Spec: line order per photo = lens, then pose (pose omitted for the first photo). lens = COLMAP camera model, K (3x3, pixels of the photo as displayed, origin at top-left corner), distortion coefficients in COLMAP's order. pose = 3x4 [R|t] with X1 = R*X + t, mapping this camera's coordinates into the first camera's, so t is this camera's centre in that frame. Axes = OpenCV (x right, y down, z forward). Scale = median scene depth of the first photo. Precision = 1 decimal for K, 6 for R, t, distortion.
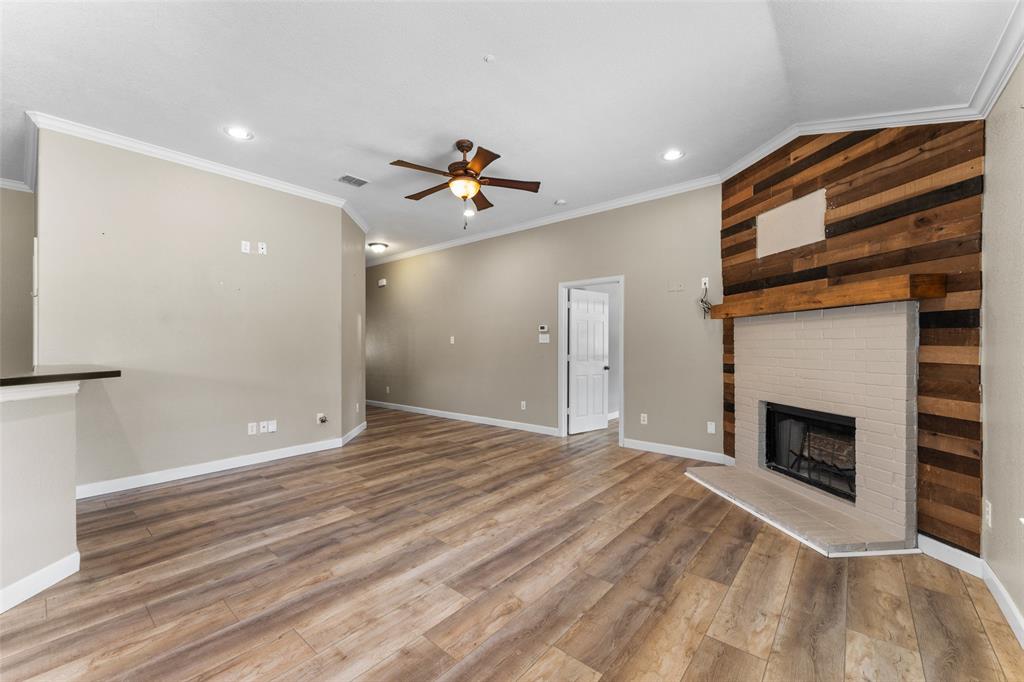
lens RADIAL K [[407.4, 0, 504.0], [0, 407.4, 346.0], [0, 0, 1]] dist [0.000418, 0.000254]
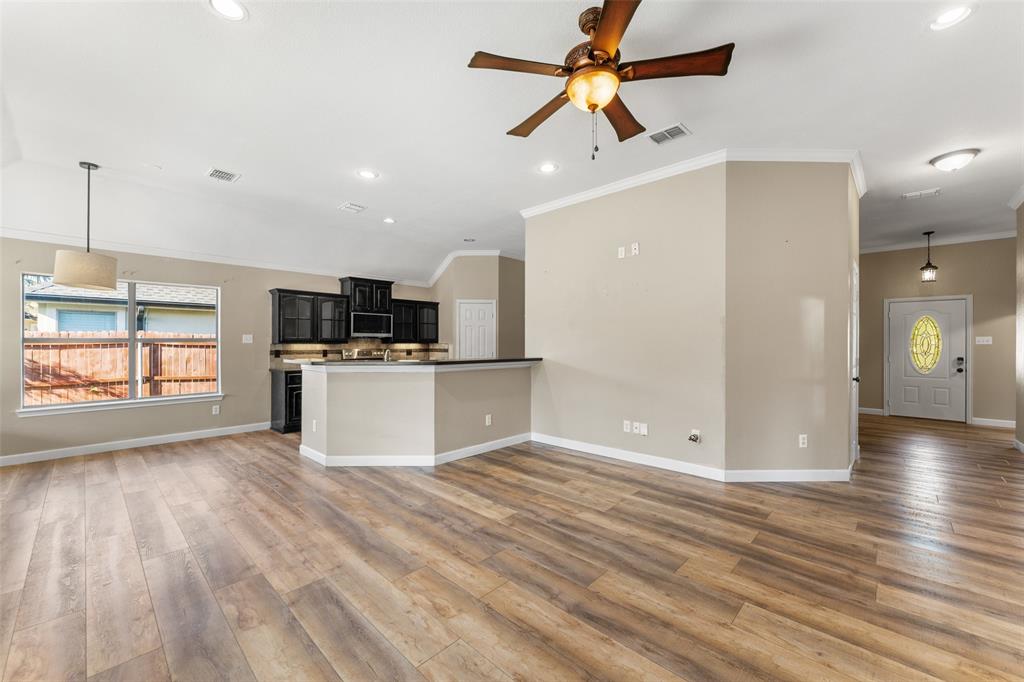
lens RADIAL K [[407.4, 0, 507.4], [0, 407.4, 341.5], [0, 0, 1]] dist [0.000418, 0.000254]
pose [[-0.057362, 0.001438, -0.998352, 0.581859], [0.004376, 0.999990, 0.001189, -0.020342], [0.998344, -0.004301, -0.057368, 1.020926]]
